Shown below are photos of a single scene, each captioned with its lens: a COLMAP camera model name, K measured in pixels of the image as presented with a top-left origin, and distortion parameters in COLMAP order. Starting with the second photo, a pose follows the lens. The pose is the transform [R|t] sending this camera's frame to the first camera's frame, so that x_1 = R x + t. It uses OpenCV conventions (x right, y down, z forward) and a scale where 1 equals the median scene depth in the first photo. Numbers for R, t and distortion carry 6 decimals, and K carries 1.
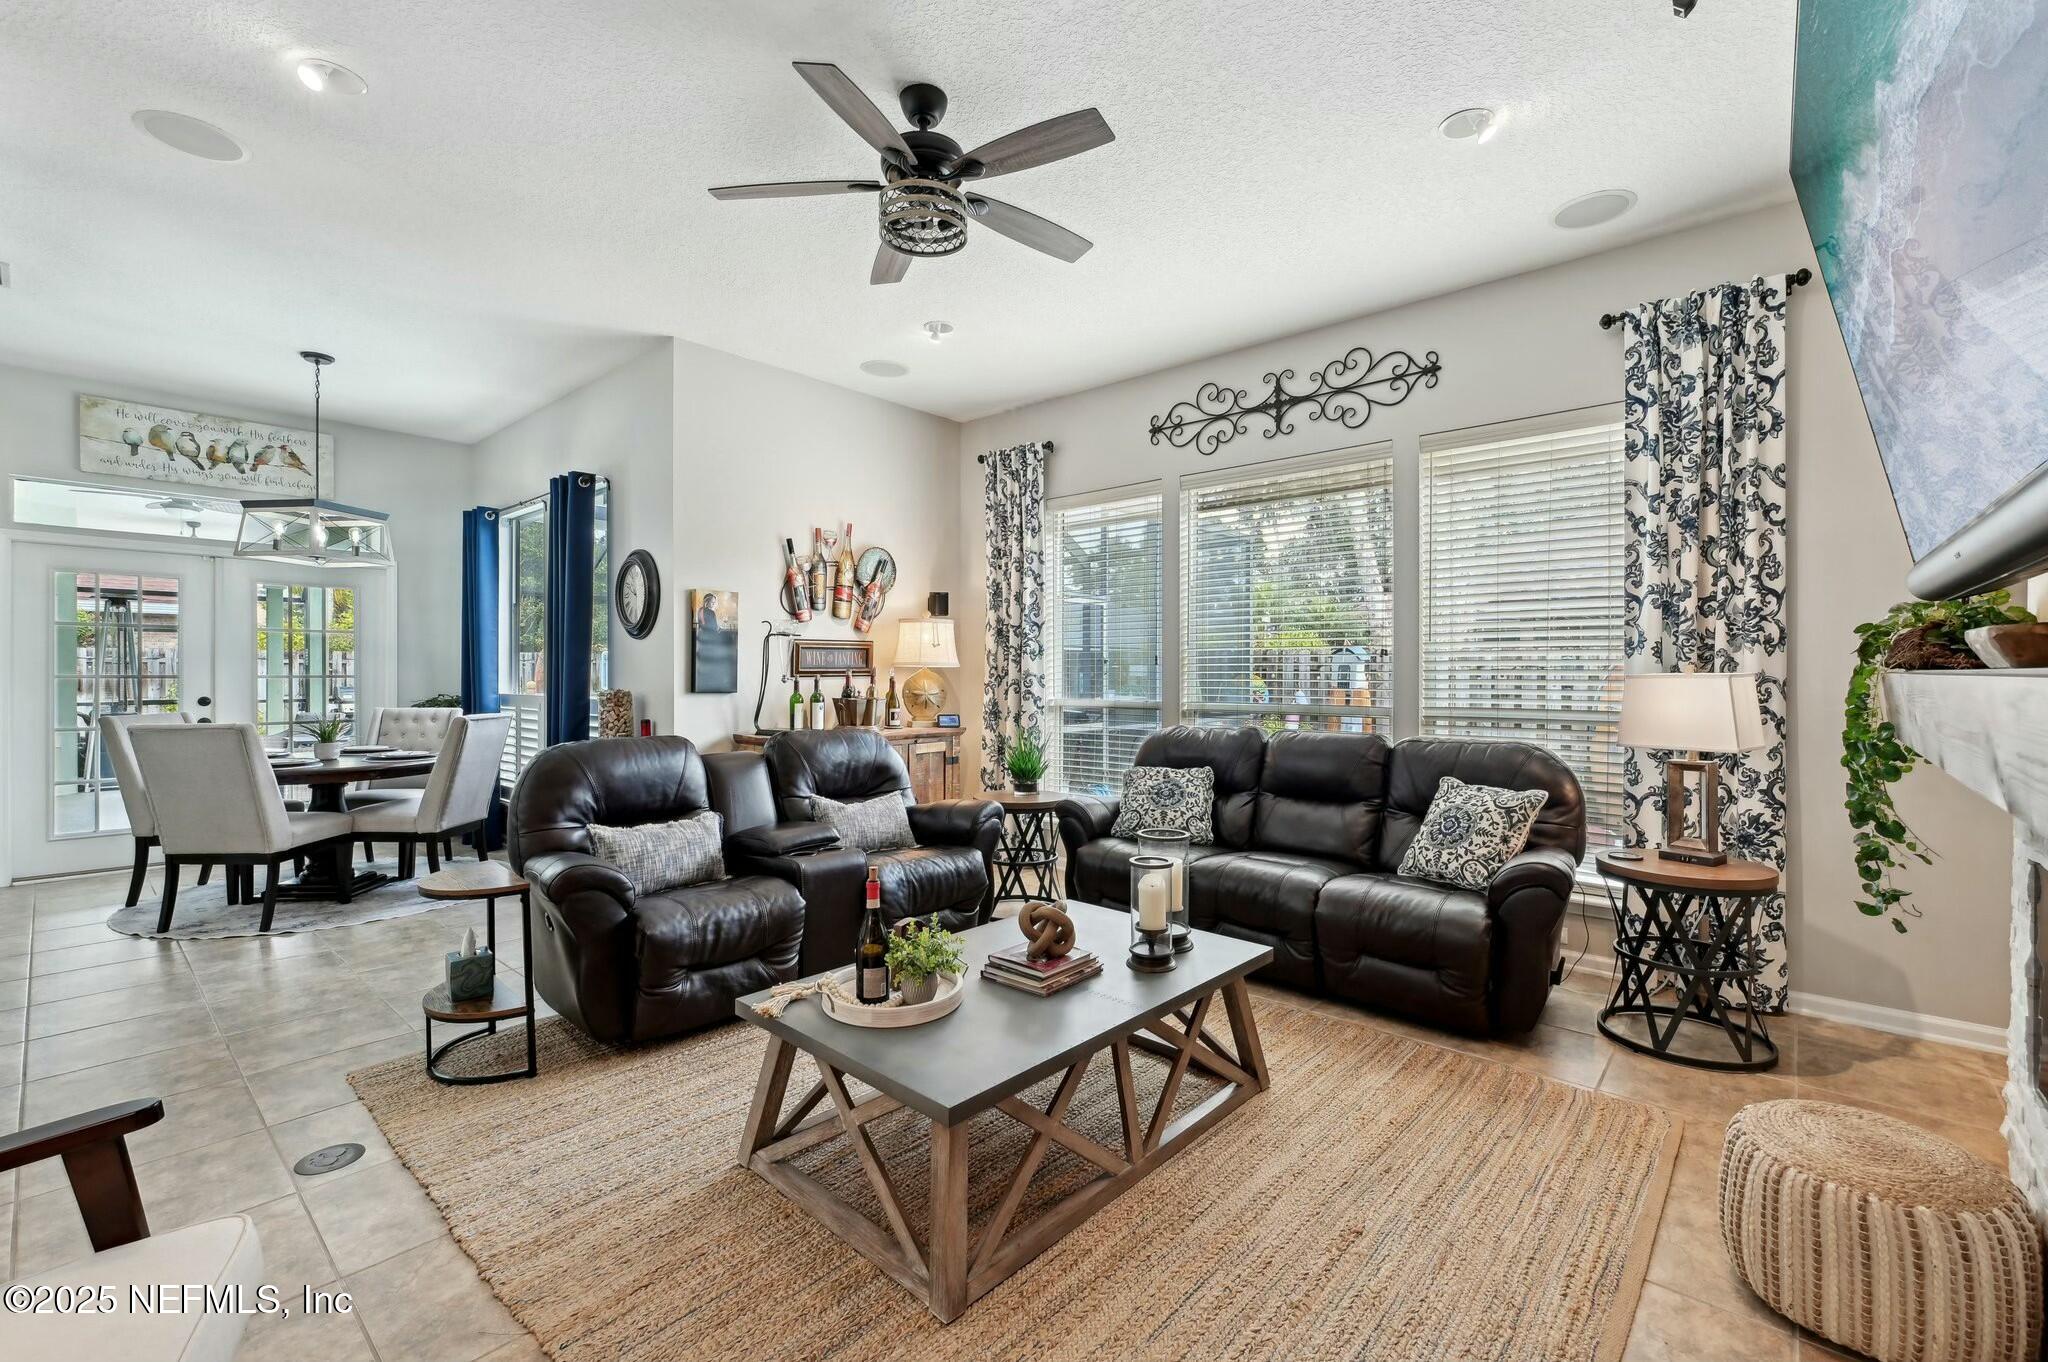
lens RADIAL K [[876.4, 0, 1028.5], [0, 876.4, 676.9], [0, 0, 1]] dist [0.002961, -0.001679]
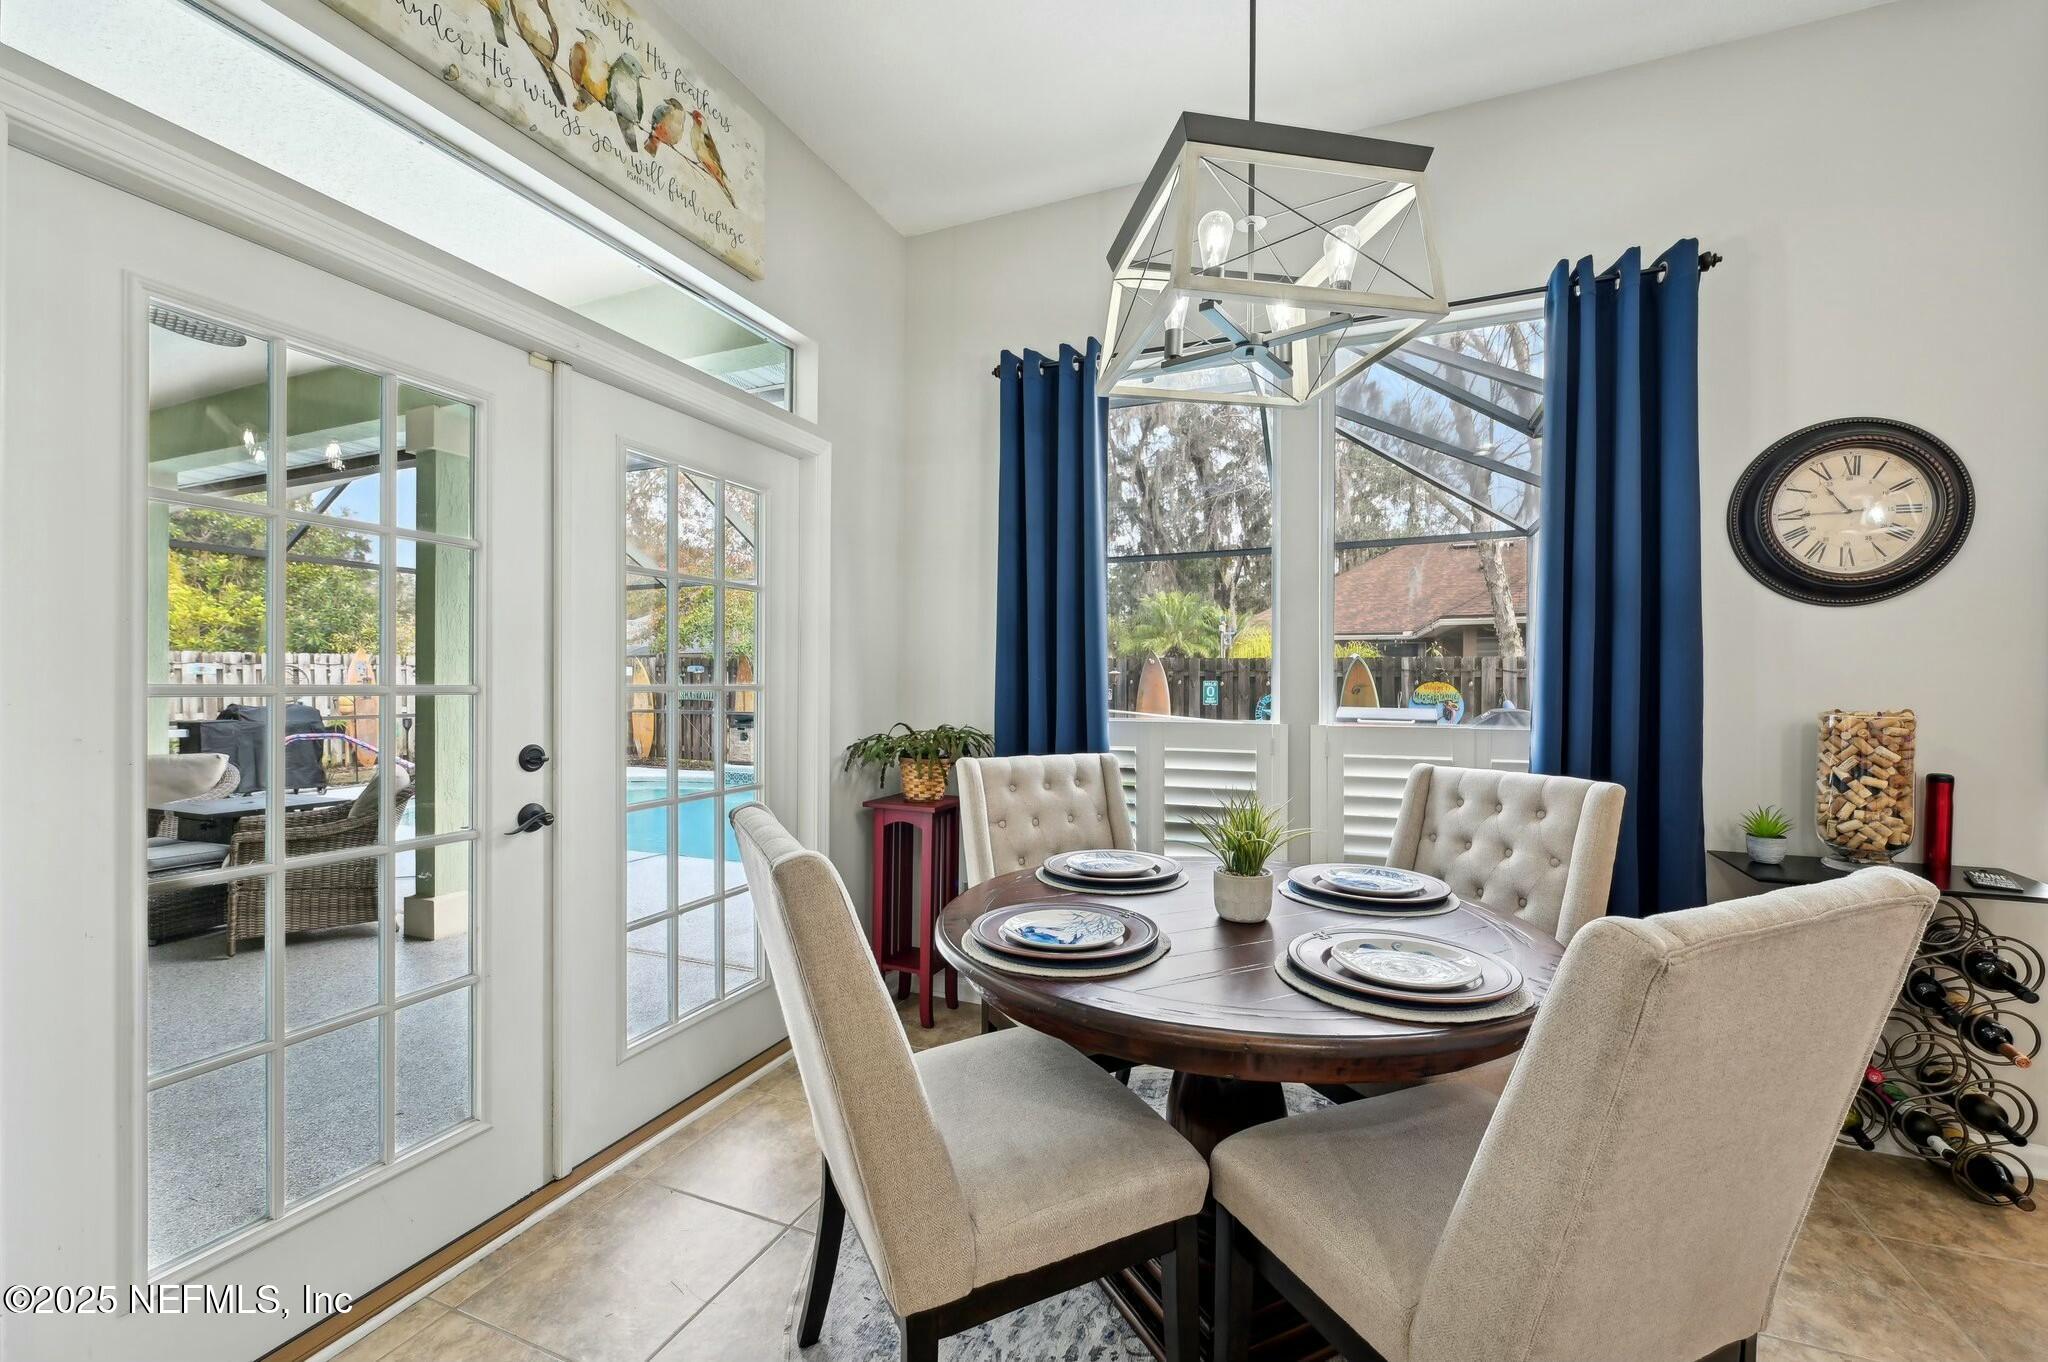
lens RADIAL K [[821.4, 0, 1029.6], [0, 821.4, 686.9], [0, 0, 1]] dist [0.000473, -0.000919]
pose [[0.943441, -0.005303, 0.331498, -1.006097], [0.004472, 0.999985, 0.003267, -0.002237], [-0.331510, -0.001600, 0.943450, 0.720536]]
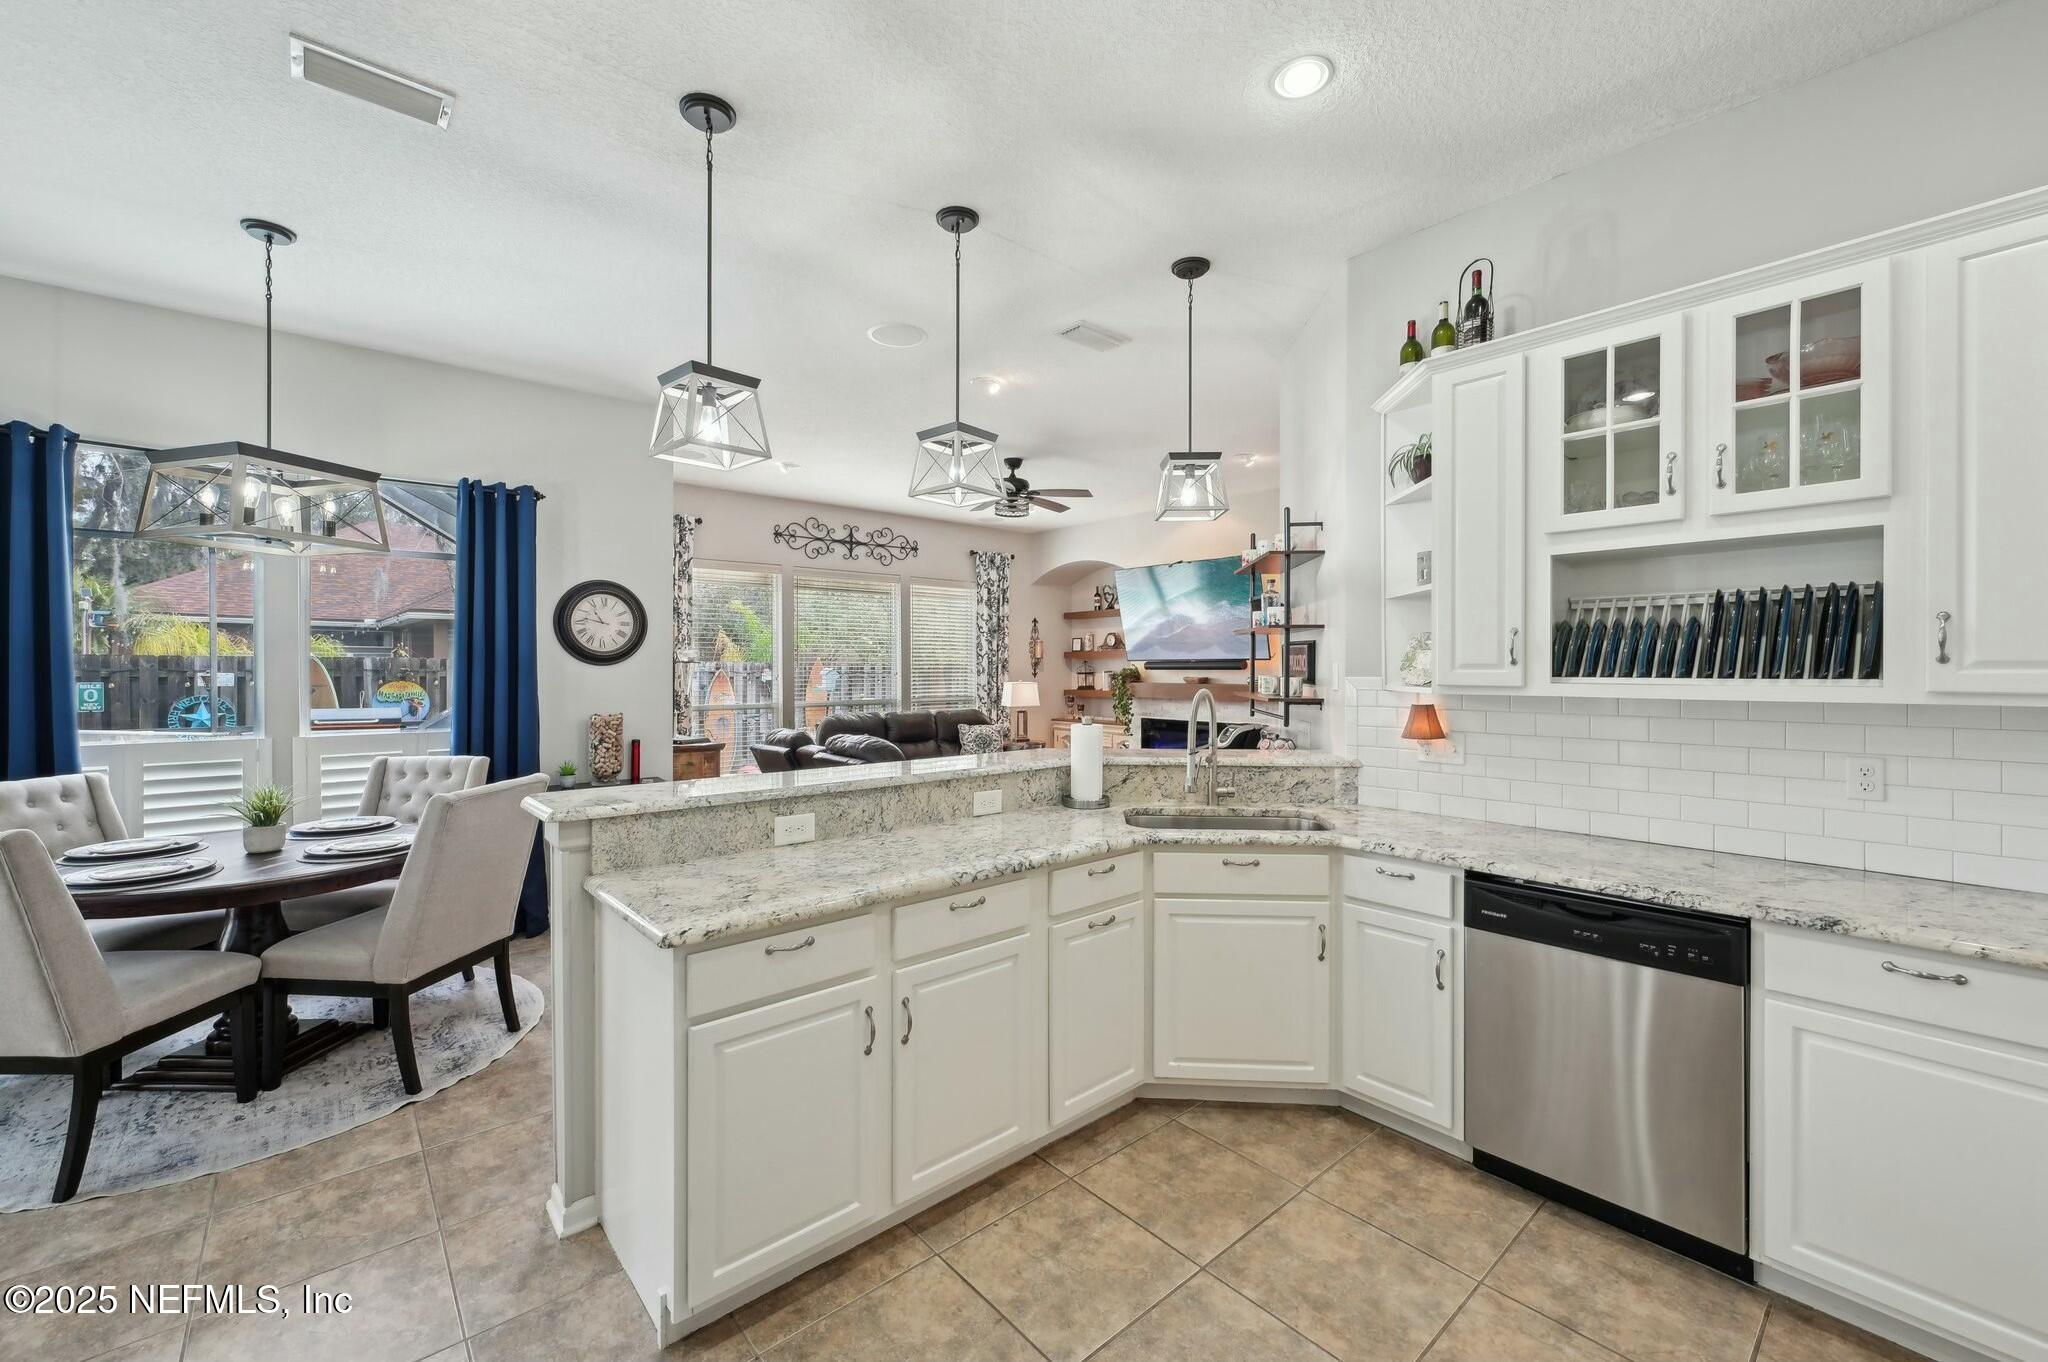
lens RADIAL K [[821.4, 0, 1024.5], [0, 821.4, 674.8], [0, 0, 1]] dist [0.000473, -0.000919]
pose [[0.128888, -0.013074, 0.991573, -1.342058], [0.003426, 0.999913, 0.012738, -0.042556], [-0.991653, 0.001755, 0.128921, 0.371661]]
